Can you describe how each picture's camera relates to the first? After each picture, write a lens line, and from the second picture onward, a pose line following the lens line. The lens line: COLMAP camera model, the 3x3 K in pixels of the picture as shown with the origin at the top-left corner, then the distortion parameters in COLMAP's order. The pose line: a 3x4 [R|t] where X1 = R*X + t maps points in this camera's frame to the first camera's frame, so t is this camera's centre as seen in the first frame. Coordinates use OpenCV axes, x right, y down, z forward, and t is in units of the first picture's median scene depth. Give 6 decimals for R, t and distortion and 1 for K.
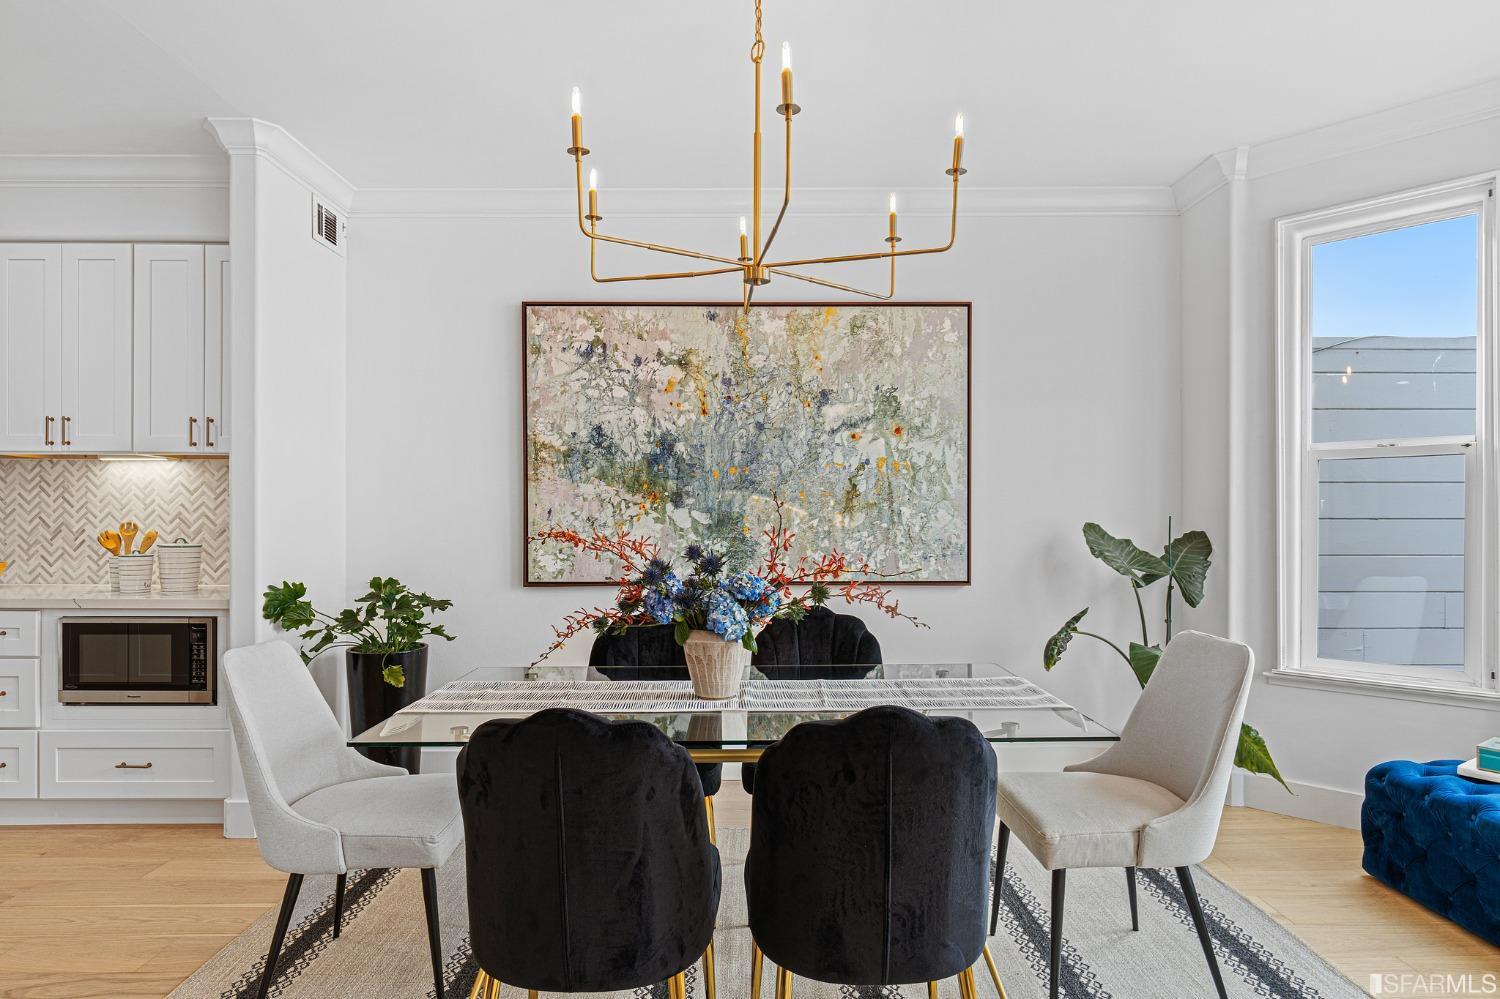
lens RADIAL K [[847.5, 0, 753.6], [0, 847.5, 517.8], [0, 0, 1]] dist [0.002491, -0.000450]
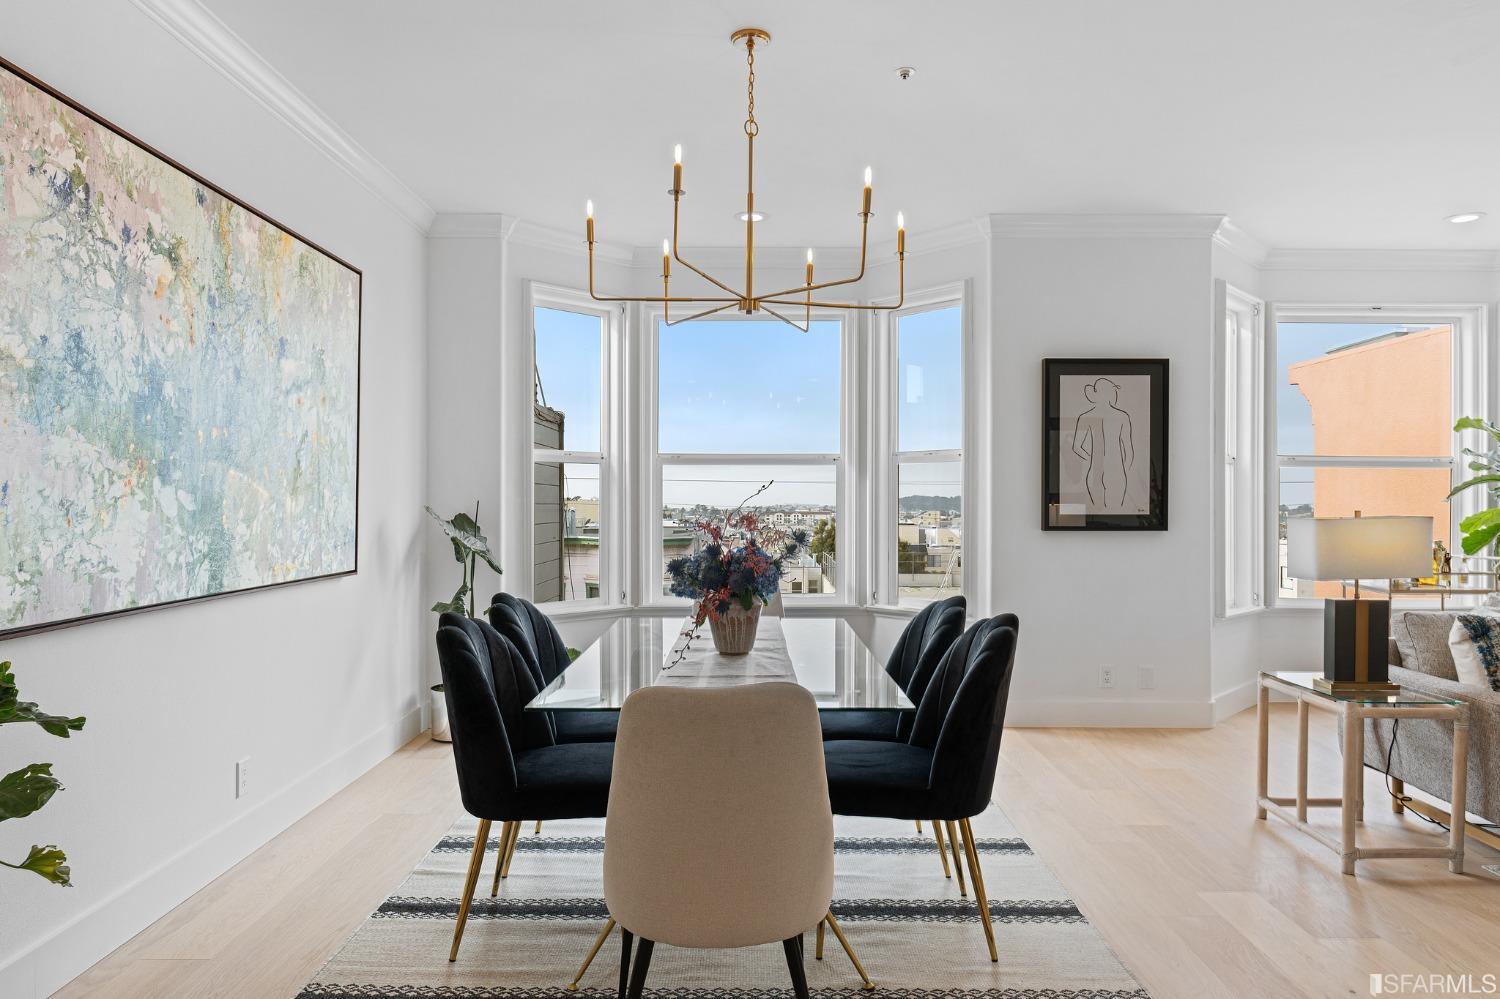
lens RADIAL K [[960.0, 0, 756.5], [0, 960.0, 506.7], [0, 0, 1]] dist [0.000639, -0.000431]
pose [[-0.011444, -0.003618, 0.999928, -0.806890], [-0.001963, 0.999992, 0.003596, 0.000919], [-0.999933, -0.001922, -0.011451, 0.571121]]
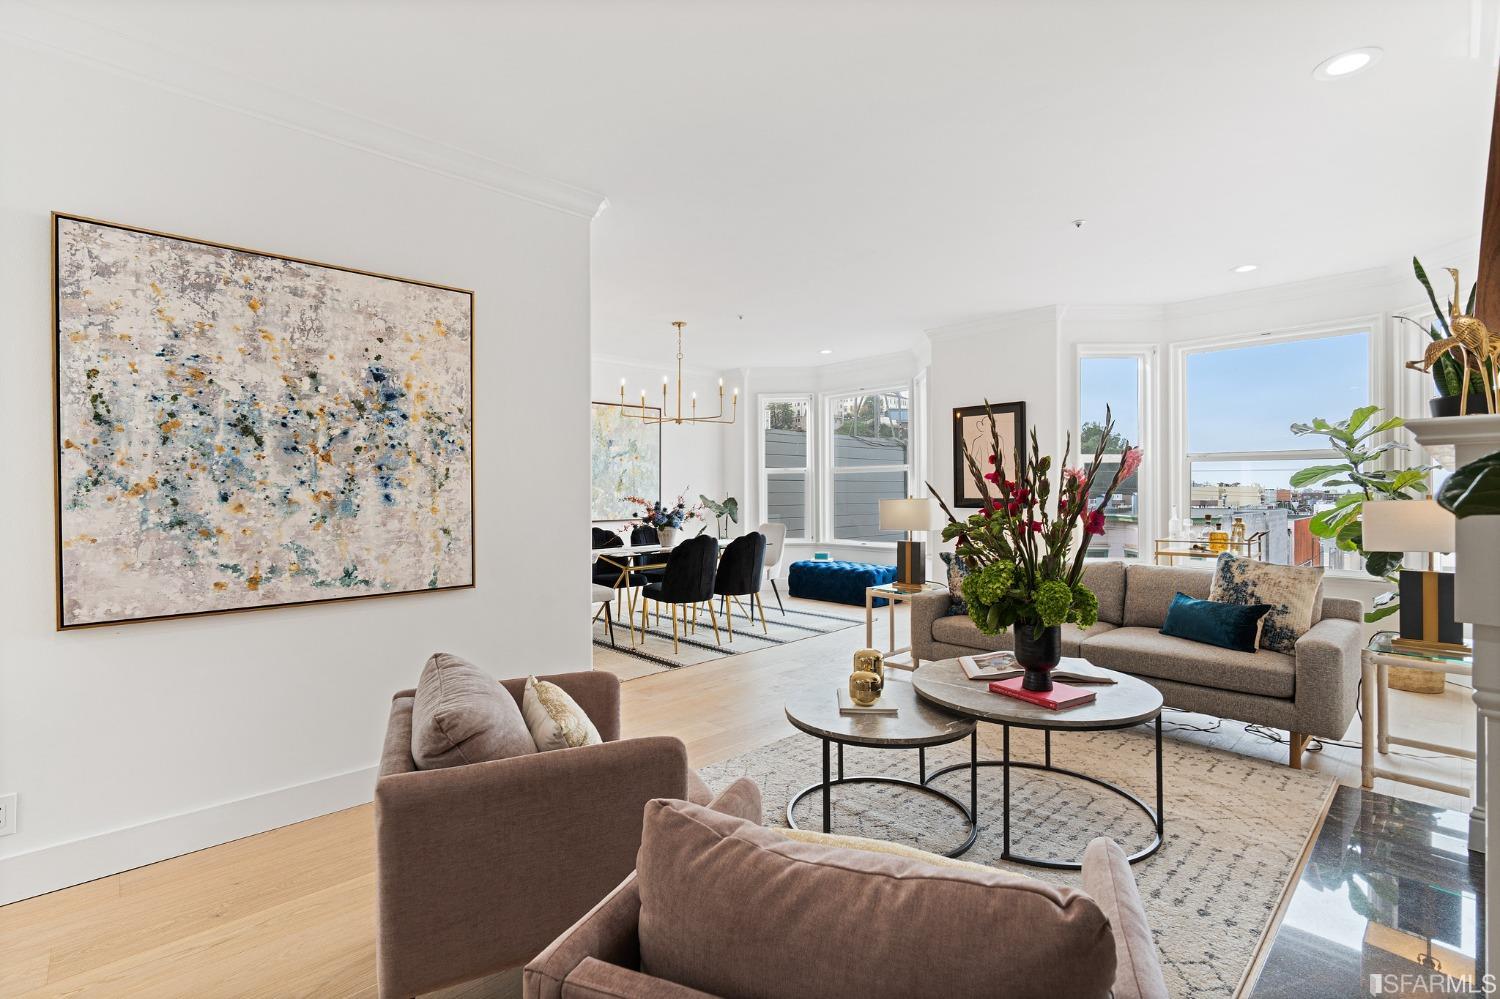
lens RADIAL K [[693.7, 0, 741.2], [0, 693.7, 492.0], [0, 0, 1]] dist [-0.028341, 0.009451]
pose [[0.722556, -0.005529, 0.691290, -0.994227], [0.006723, 0.999977, 0.000971, -0.003719], [-0.691279, 0.003946, 0.722577, -0.655436]]
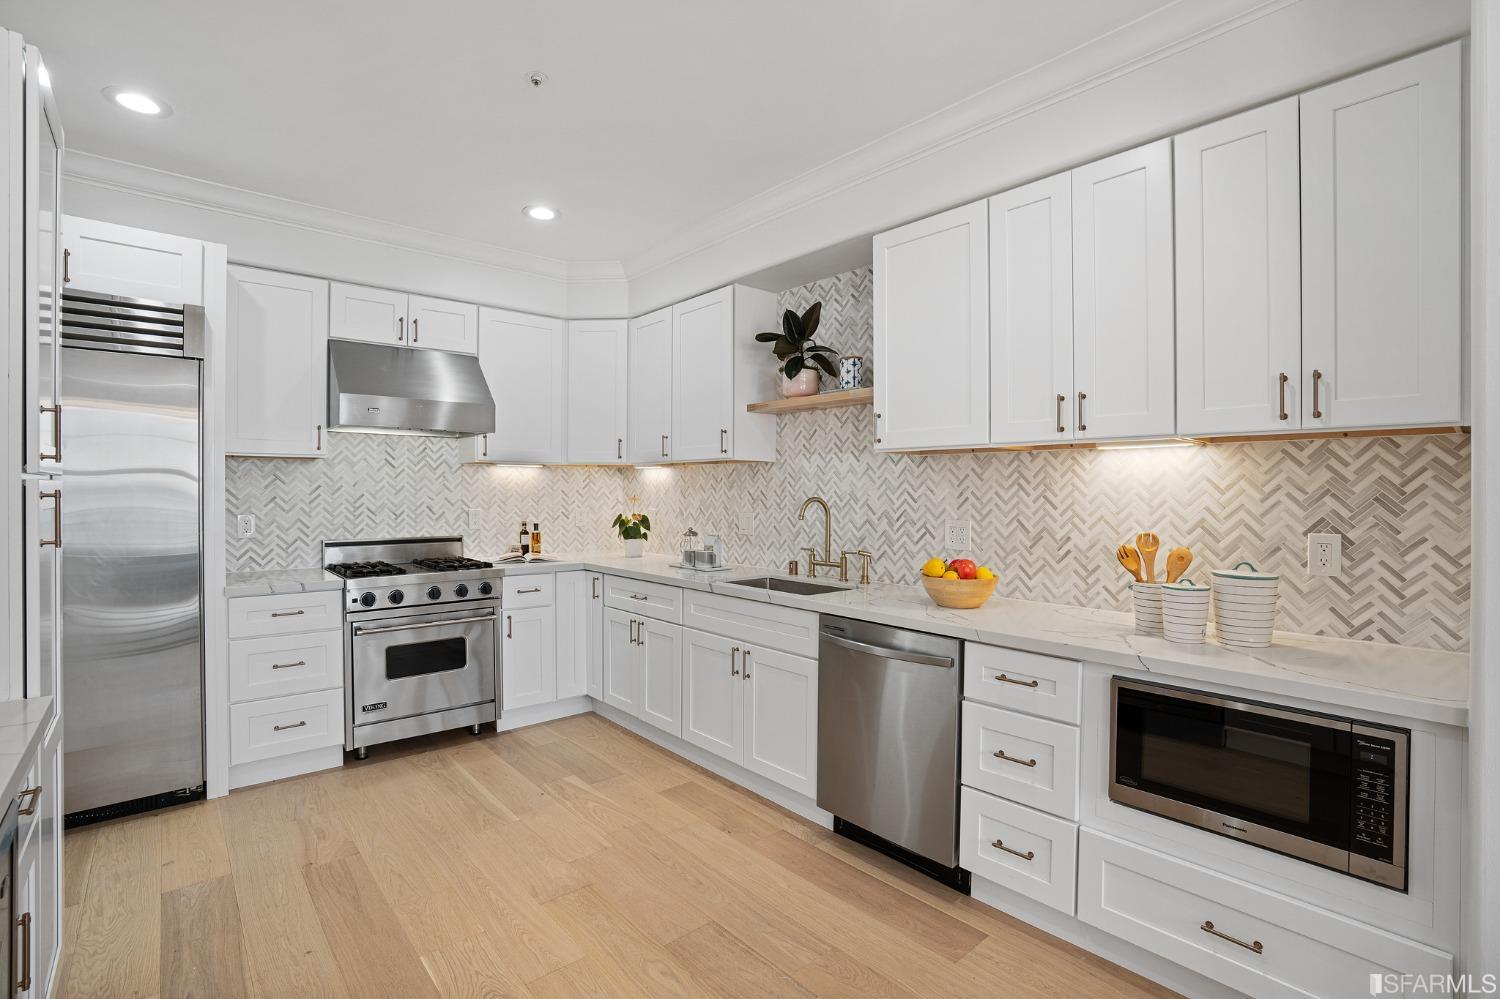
lens RADIAL K [[693.7, 0, 759.5], [0, 693.7, 492.1], [0, 0, 1]] dist [-0.028341, 0.009451]
pose [[0.670741, 0.000611, -0.741692, -0.512208], [-0.001747, 0.999998, -0.000756, -0.028309], [0.741690, 0.001802, 0.670740, 0.352718]]
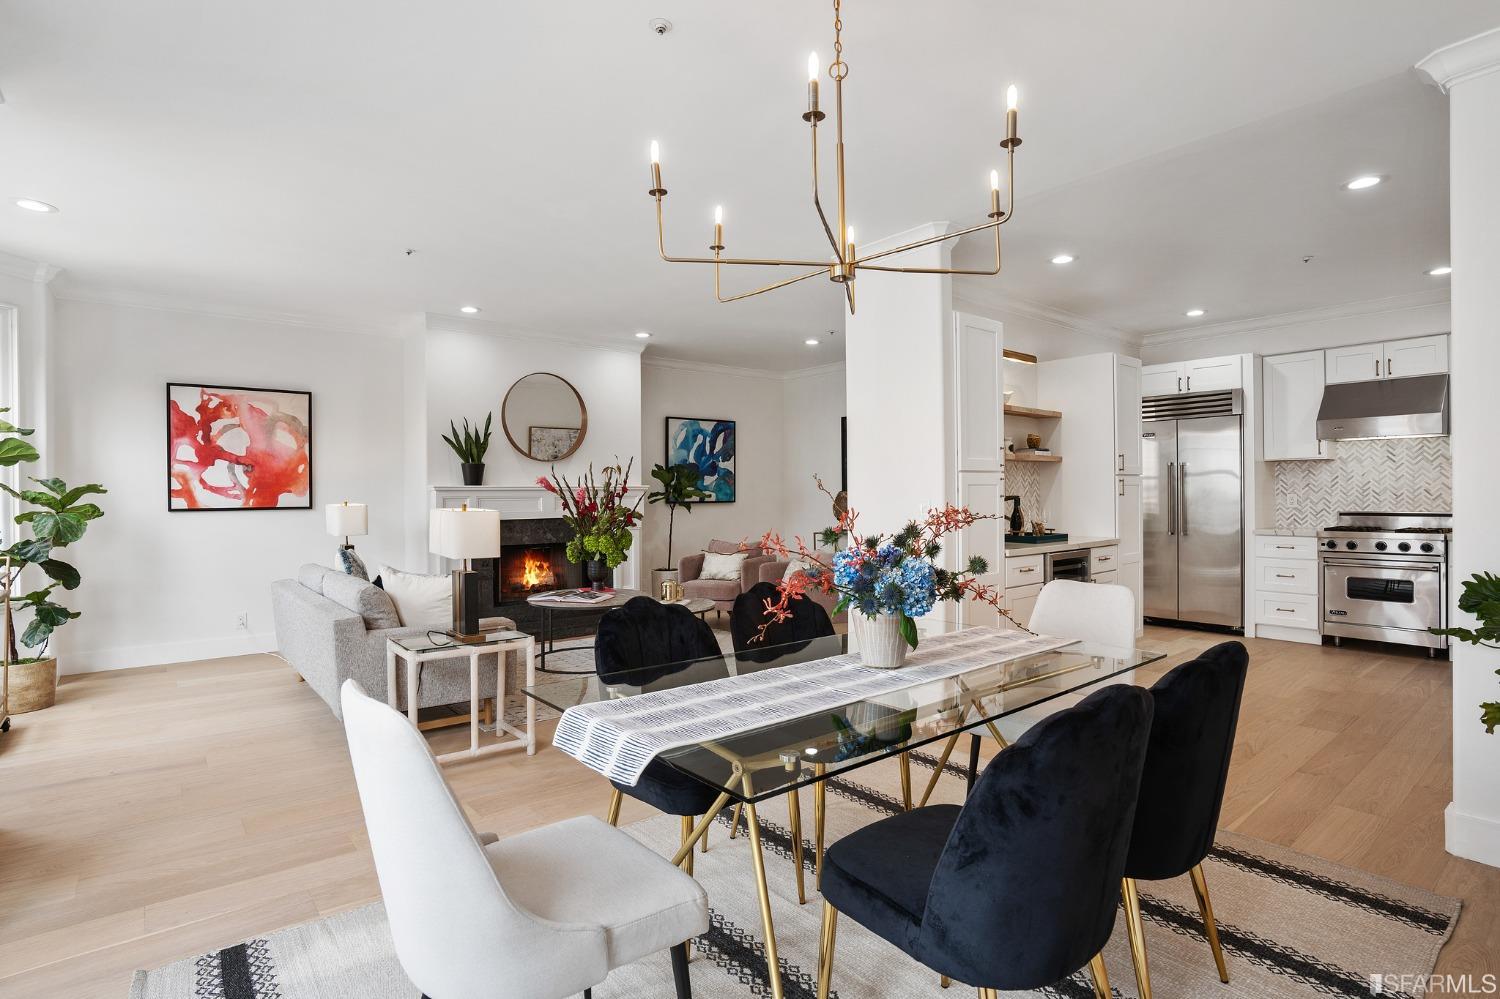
lens RADIAL K [[753.0, 0, 749.2], [0, 753.0, 498.7], [0, 0, 1]] dist [-0.024155, 0.000167]
pose [[-0.751473, 0.008410, -0.659711, 0.405825], [0.006043, 0.999965, 0.005865, -0.004389], [0.659737, 0.000420, -0.751497, 0.912129]]
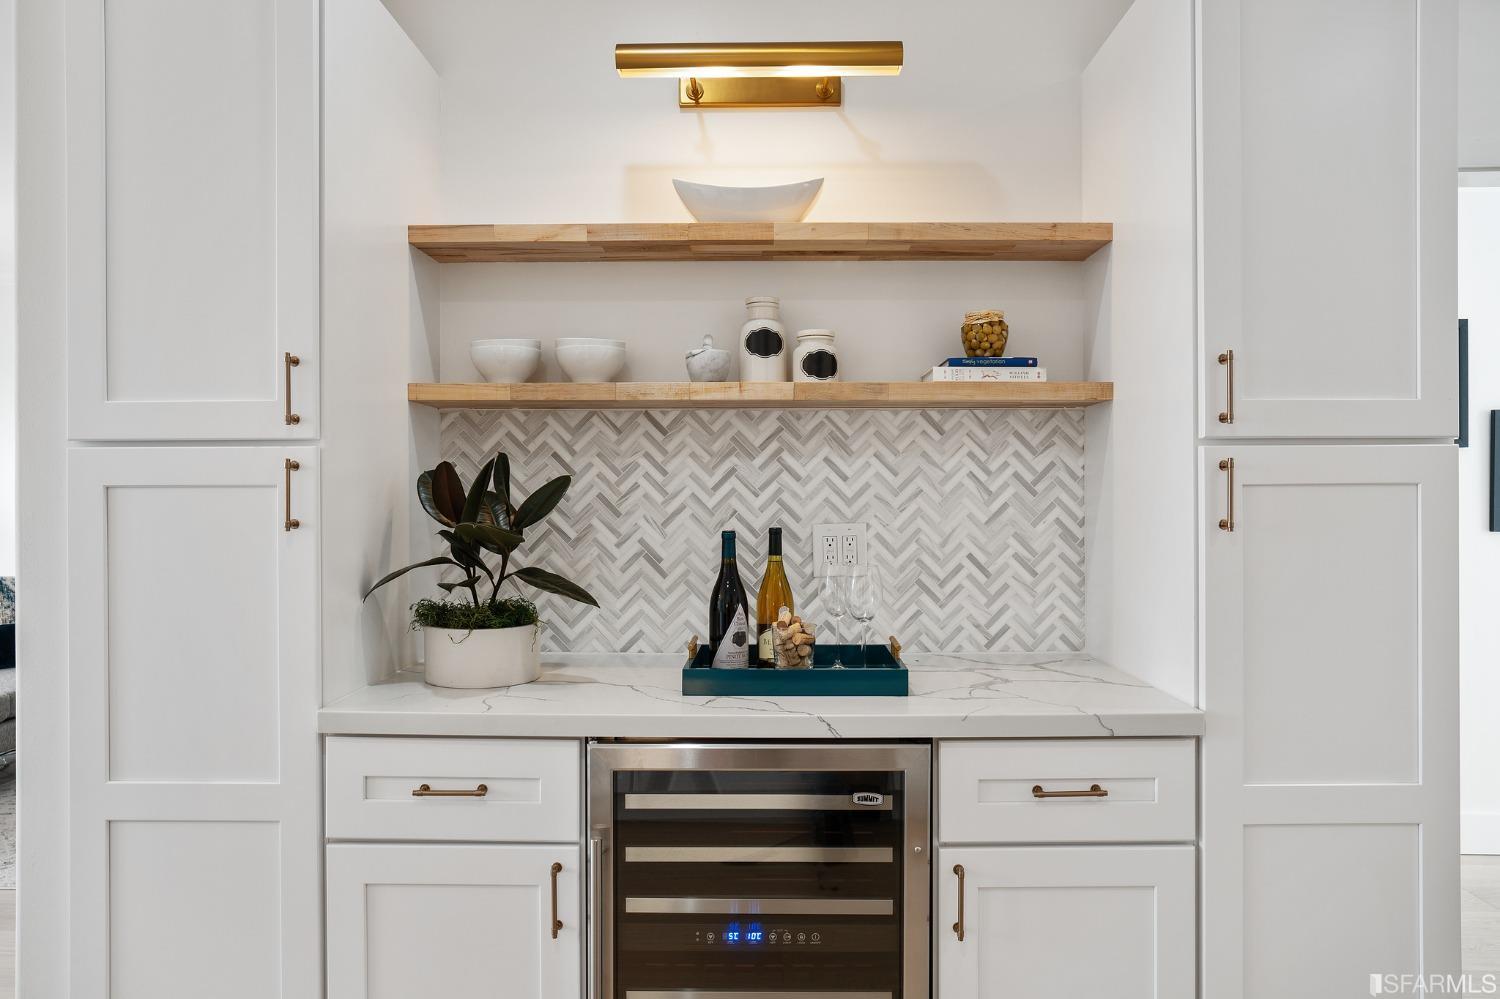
lens RADIAL K [[995.3, 0, 740.0], [0, 995.3, 503.6], [0, 0, 1]] dist [-0.022032, 0.002620]
pose [[-0.999964, -0.001910, 0.008308, -0.841089], [-0.001869, 0.999986, 0.004887, -0.011584], [-0.008317, 0.004871, -0.999954, 0.747097]]
